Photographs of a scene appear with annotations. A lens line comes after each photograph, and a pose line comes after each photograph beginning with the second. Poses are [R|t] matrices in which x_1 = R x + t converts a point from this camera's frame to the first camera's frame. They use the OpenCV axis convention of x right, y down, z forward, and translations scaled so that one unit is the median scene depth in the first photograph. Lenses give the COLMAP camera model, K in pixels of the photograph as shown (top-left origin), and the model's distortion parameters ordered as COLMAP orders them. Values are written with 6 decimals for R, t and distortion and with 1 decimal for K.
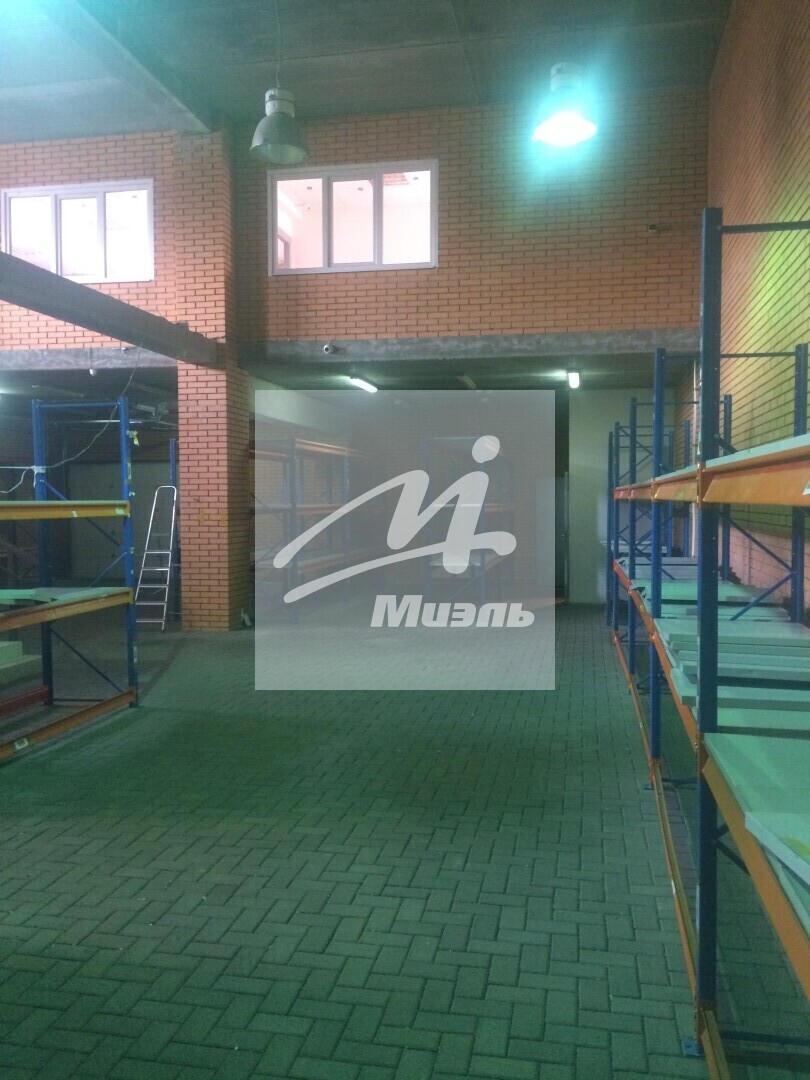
lens RADIAL K [[923.1, 0, 405.7], [0, 923.1, 540.5], [0, 0, 1]] dist [0.072208, -0.100199]
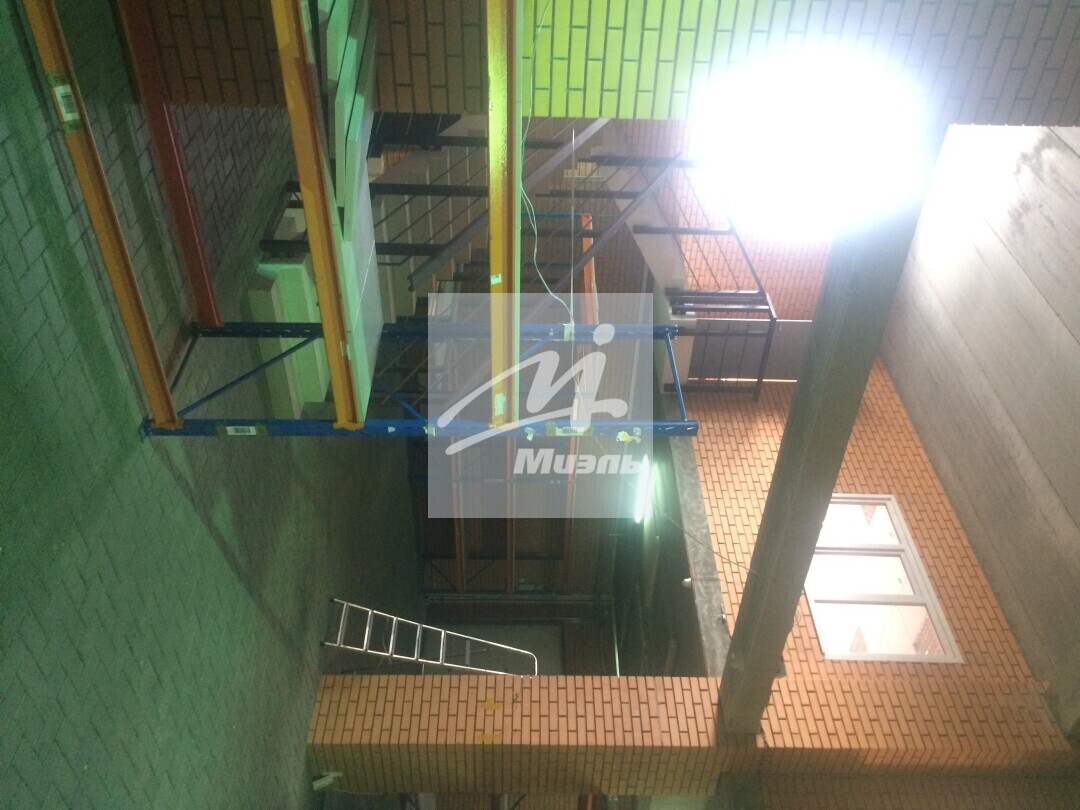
lens RADIAL K [[923.1, 0, 545.2], [0, 923.1, 407.1], [0, 0, 1]] dist [0.072208, -0.100199]
pose [[-0.001984, 0.776717, -0.629847, 0.030675], [-0.997276, -0.047980, -0.056026, -0.017285], [-0.073737, 0.628020, 0.774696, 0.354074]]
